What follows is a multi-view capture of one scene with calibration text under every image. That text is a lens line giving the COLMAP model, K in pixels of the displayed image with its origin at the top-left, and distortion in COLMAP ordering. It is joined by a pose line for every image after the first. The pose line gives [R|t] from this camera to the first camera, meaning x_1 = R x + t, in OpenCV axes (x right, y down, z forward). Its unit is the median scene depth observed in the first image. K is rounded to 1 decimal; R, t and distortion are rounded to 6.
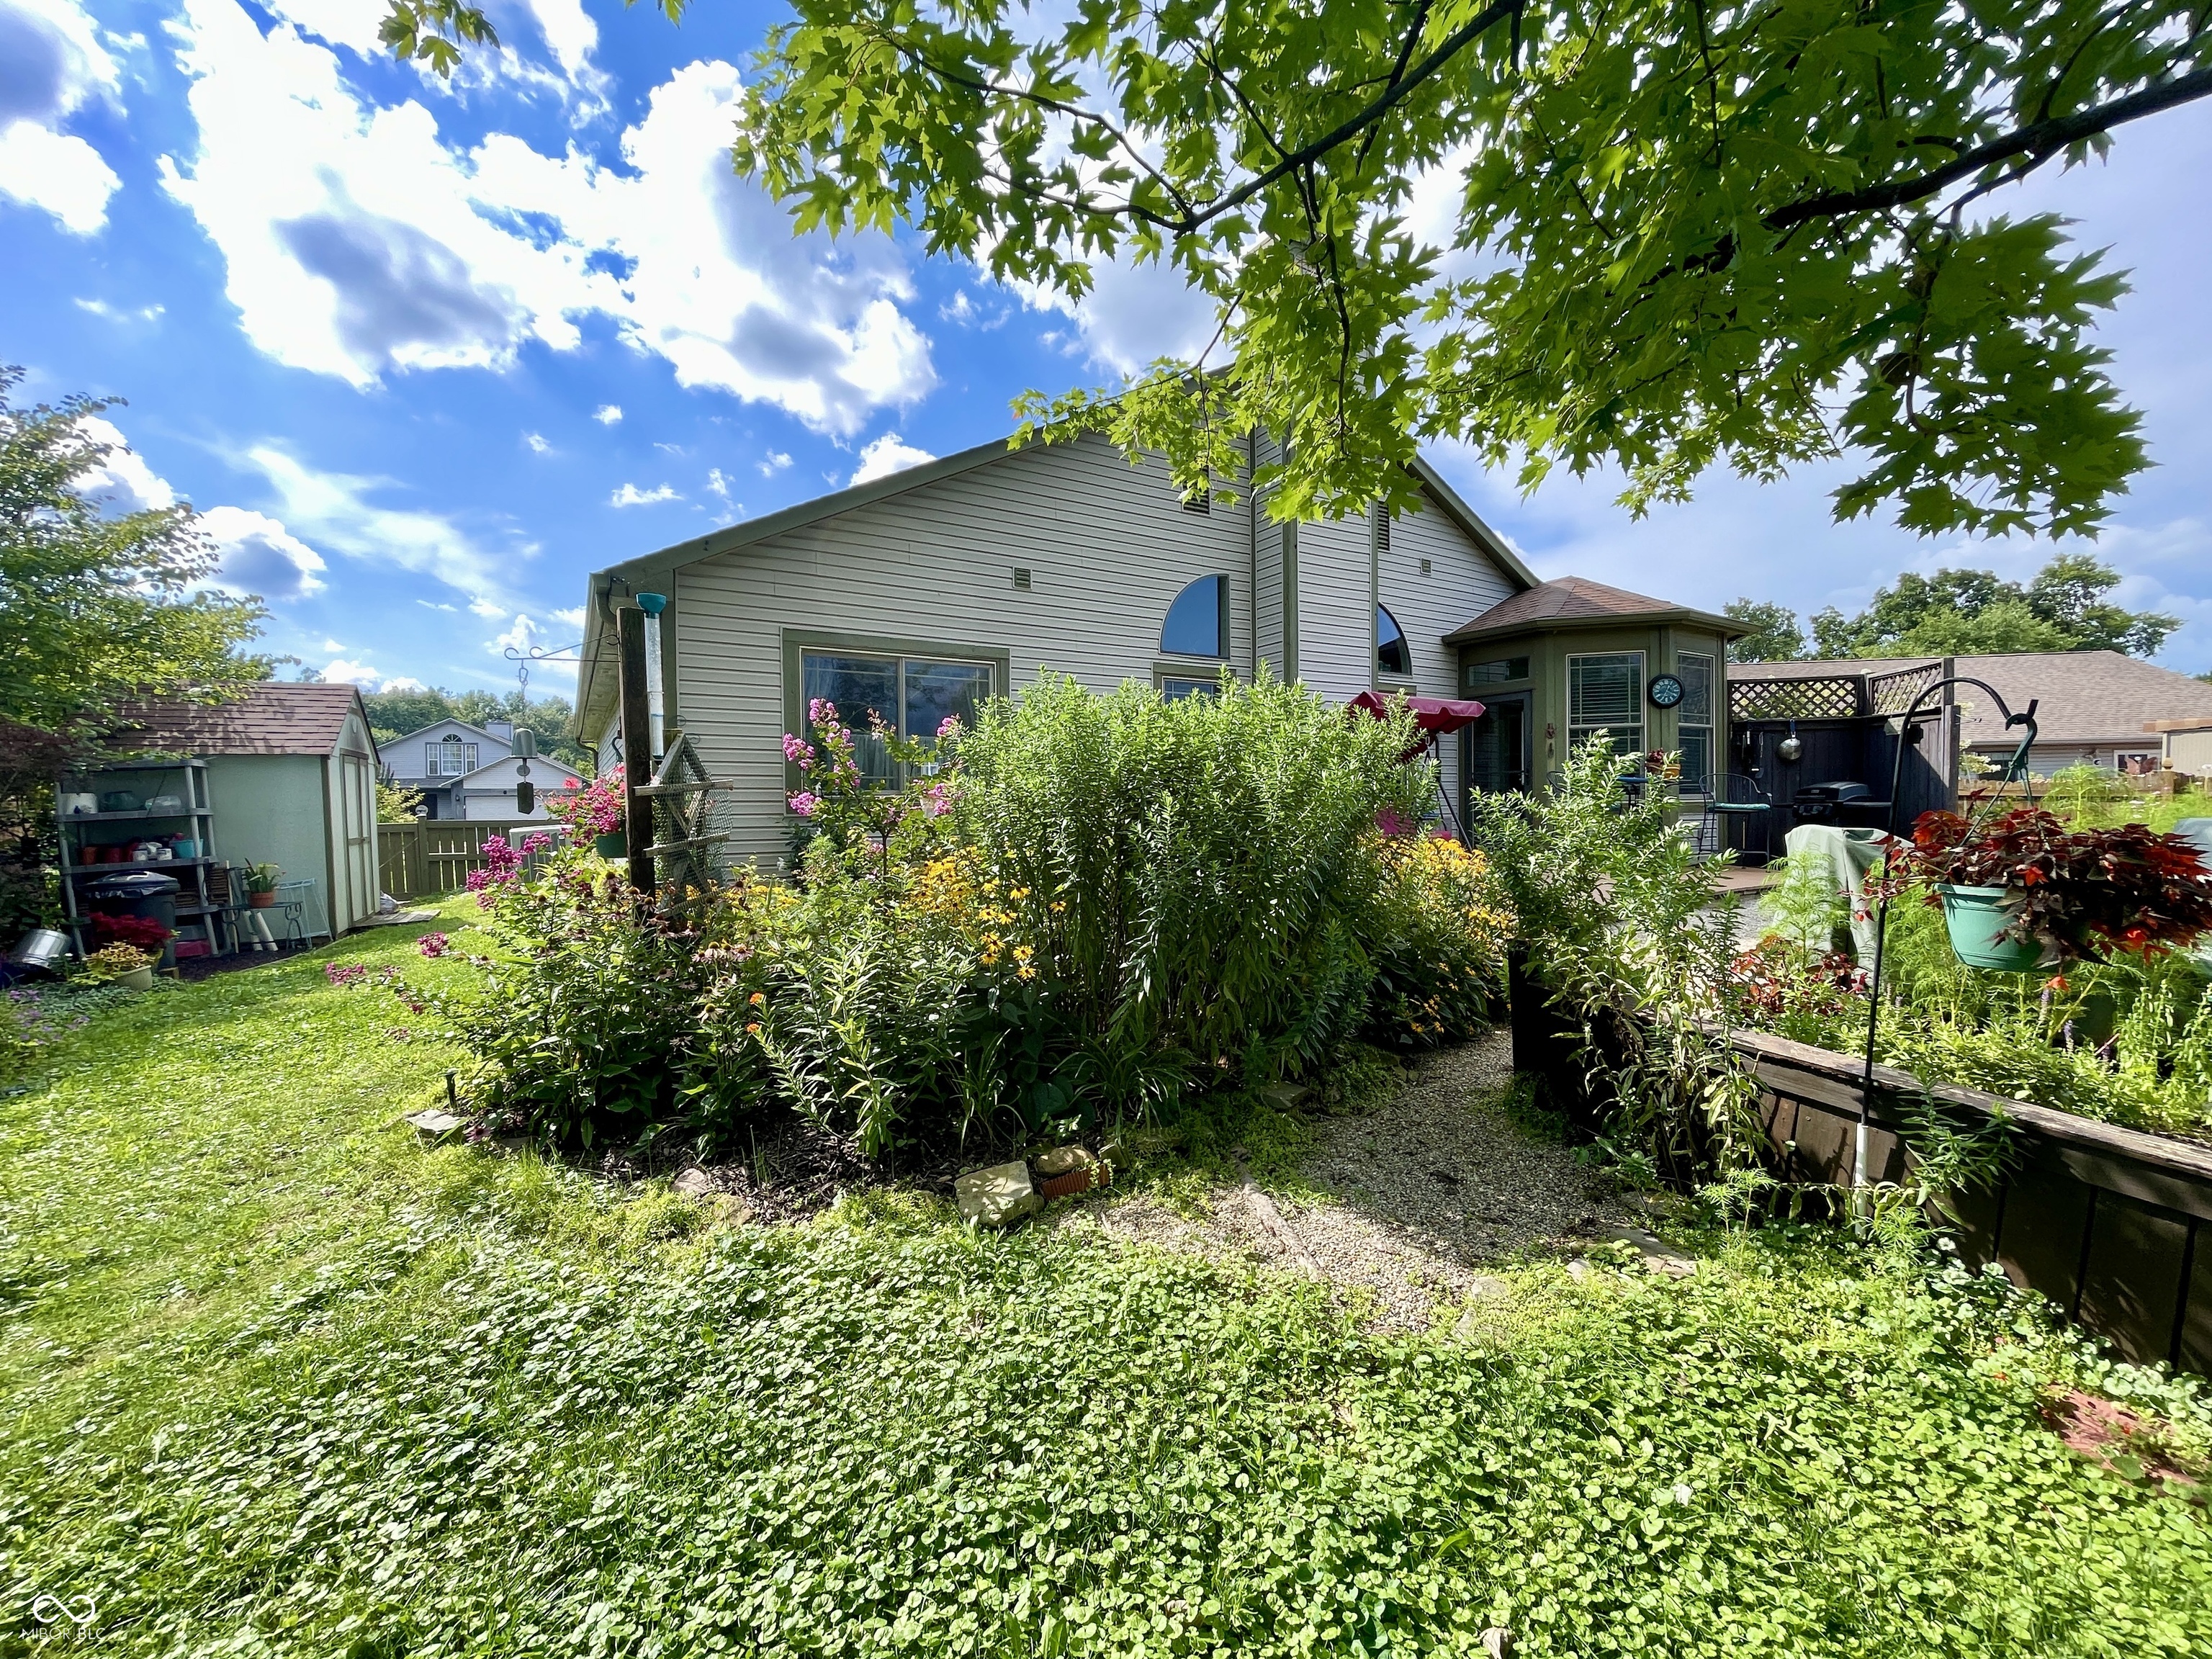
lens RADIAL K [[951.7, 0, 1106.0], [0, 951.7, 829.5], [0, 0, 1]] dist [0.000827, 0.000074]
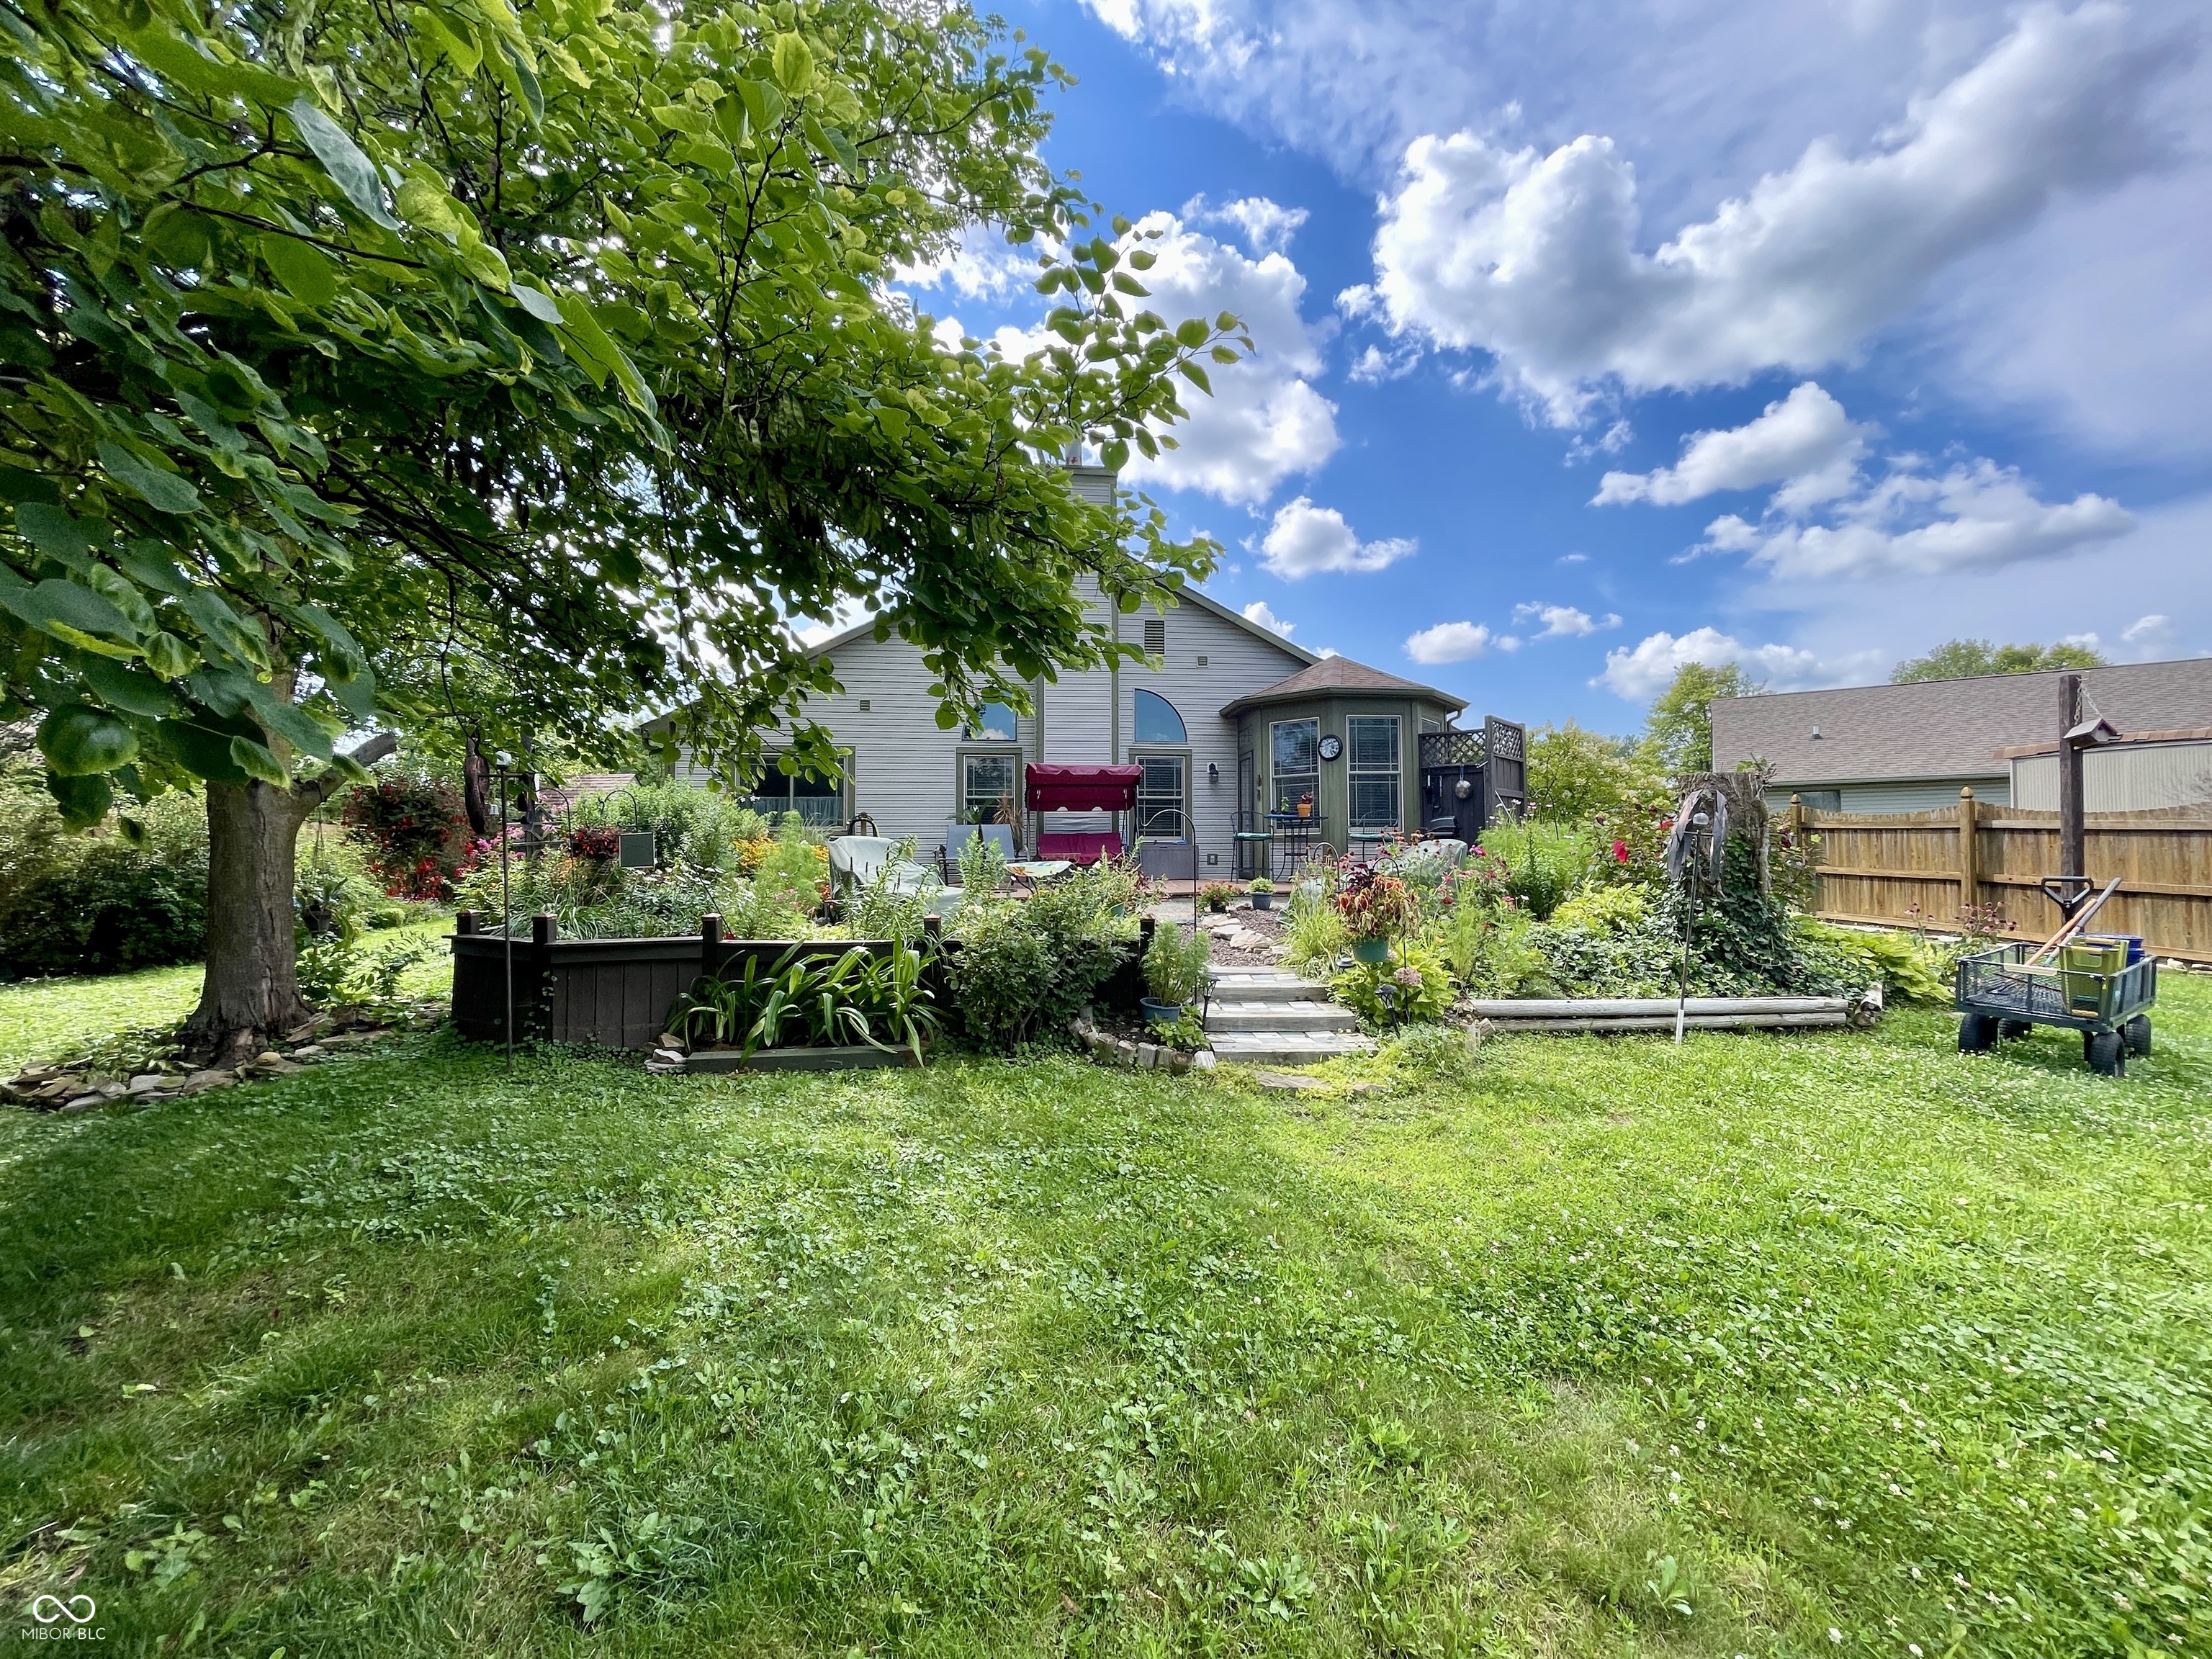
lens RADIAL K [[951.7, 0, 1106.0], [0, 951.7, 829.5], [0, 0, 1]] dist [0.000827, 0.000074]
pose [[0.878088, -0.000403, -0.478499, 0.422849], [-0.021057, 0.998998, -0.039482, 0.010759], [0.478035, 0.044744, 0.877200, -0.123621]]
